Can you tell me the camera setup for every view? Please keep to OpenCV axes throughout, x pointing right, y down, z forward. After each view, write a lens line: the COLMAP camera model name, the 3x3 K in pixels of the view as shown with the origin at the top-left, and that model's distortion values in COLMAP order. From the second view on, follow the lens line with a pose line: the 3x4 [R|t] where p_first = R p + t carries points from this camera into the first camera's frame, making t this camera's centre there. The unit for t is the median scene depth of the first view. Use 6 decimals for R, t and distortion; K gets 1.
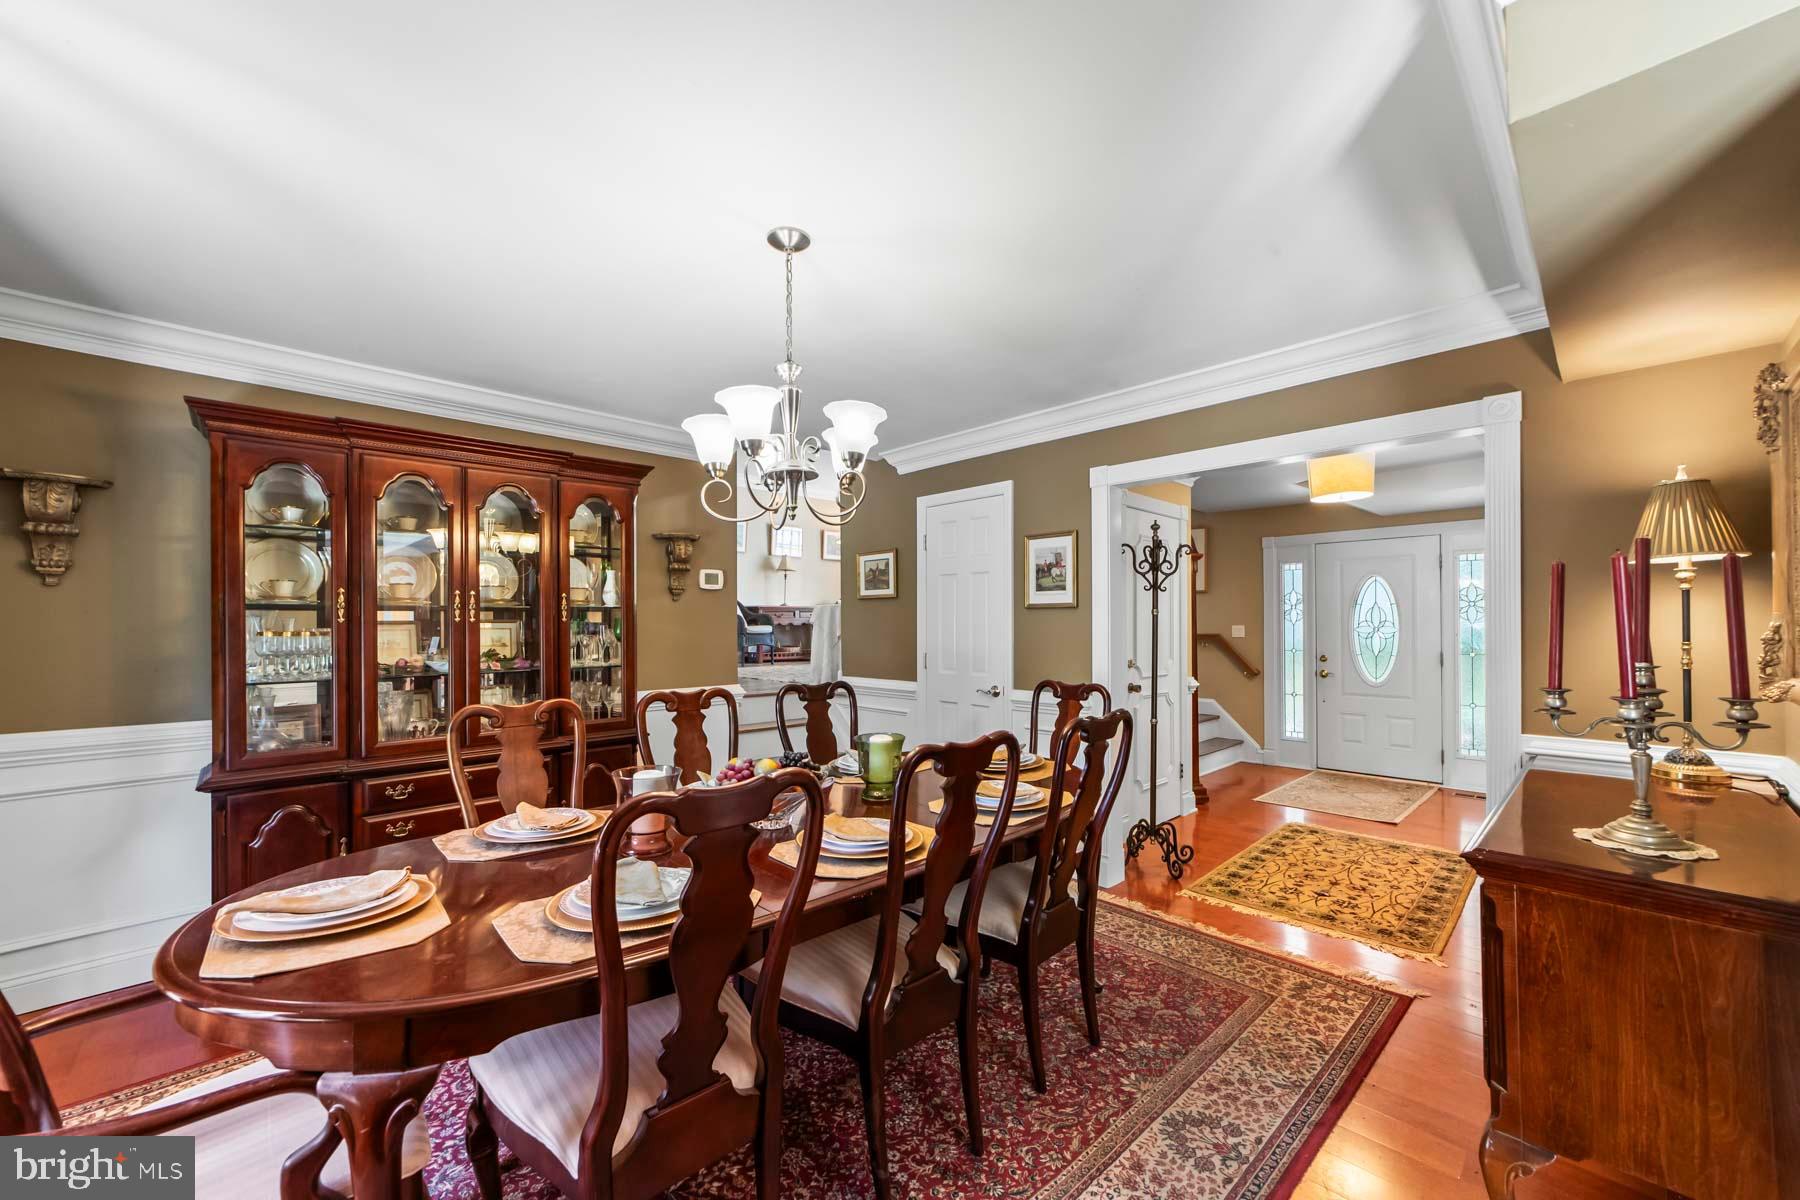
lens RADIAL K [[698.9, 0, 903.4], [0, 698.9, 619.6], [0, 0, 1]] dist [-0.002528, 0.001894]
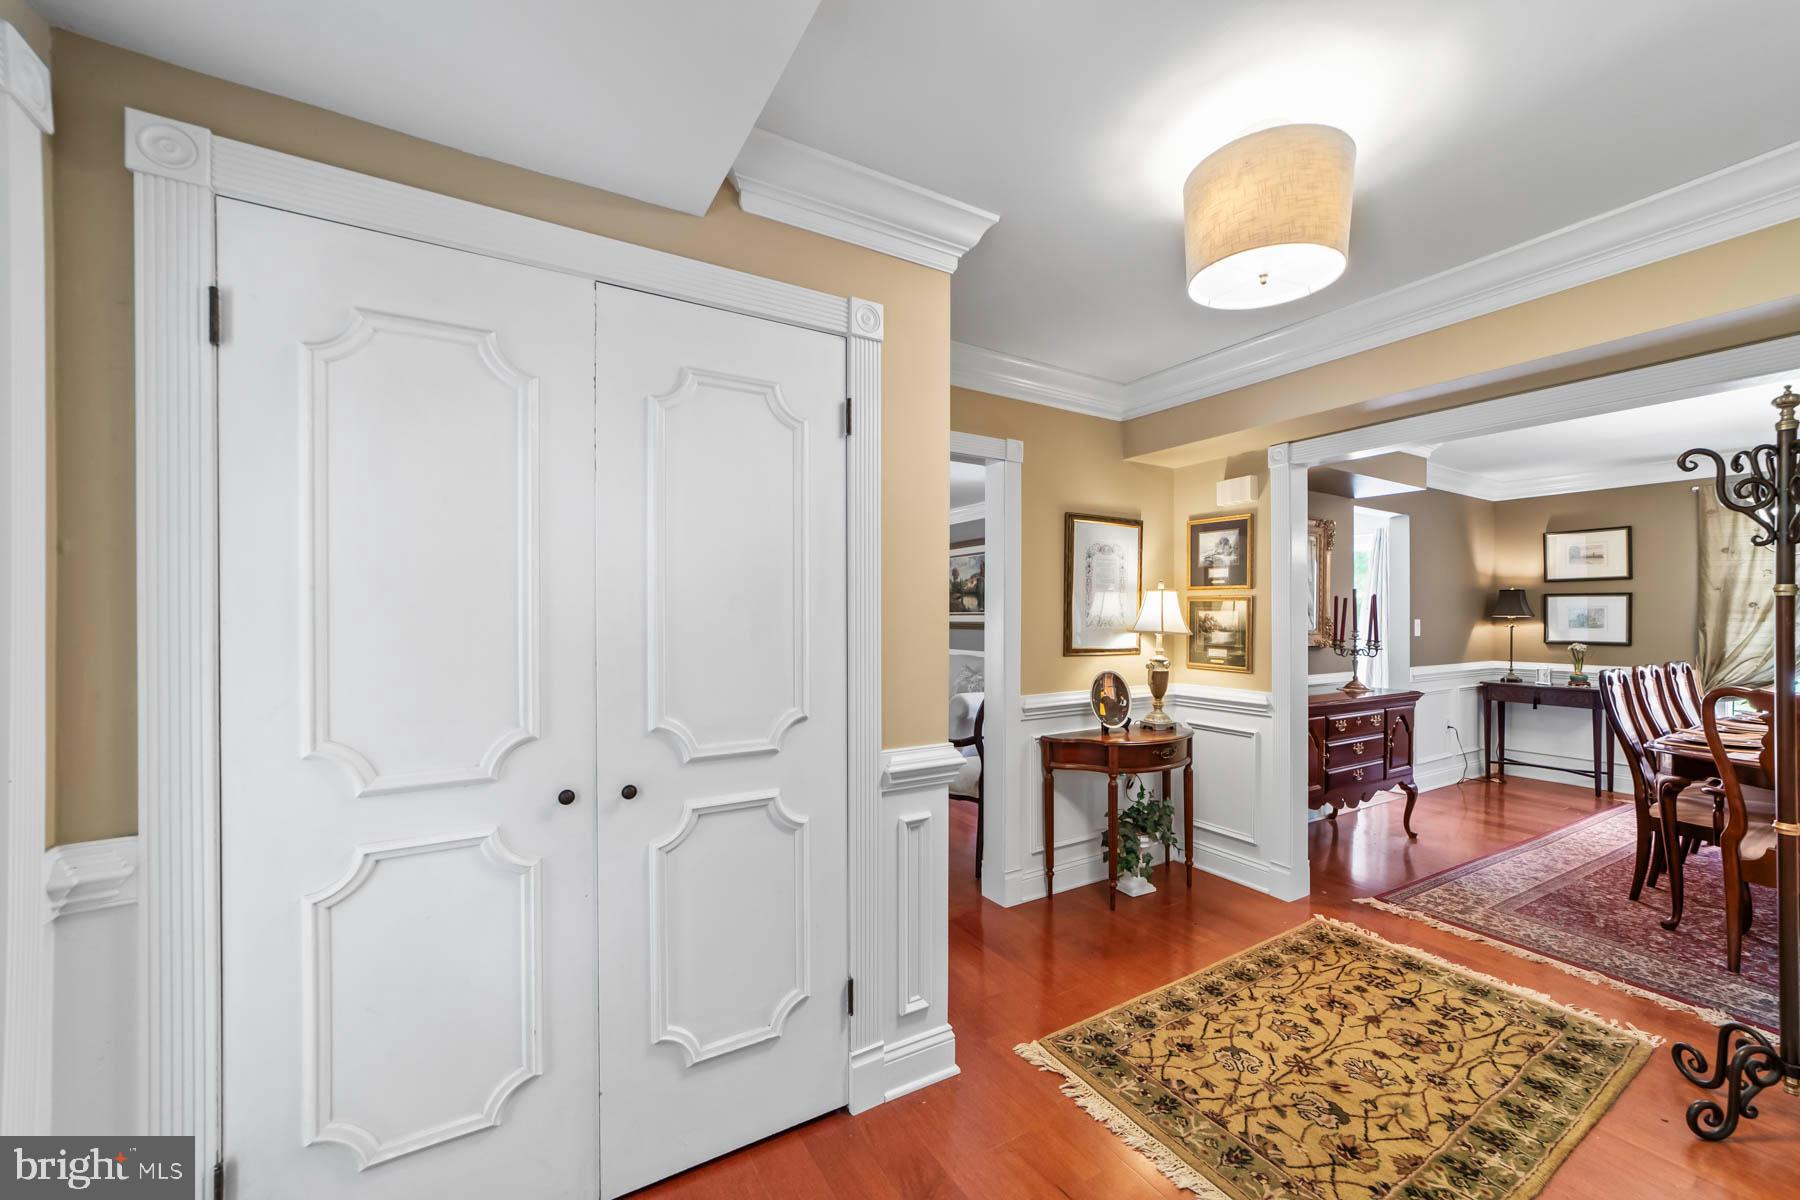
lens RADIAL K [[698.9, 0, 906.2], [0, 698.9, 611.5], [0, 0, 1]] dist [-0.002528, 0.001894]
pose [[-0.974185, -0.008634, 0.225587, 0.890605], [-0.010093, 0.999935, -0.005315, 0.010699], [-0.225526, -0.007455, -0.974209, 1.718077]]
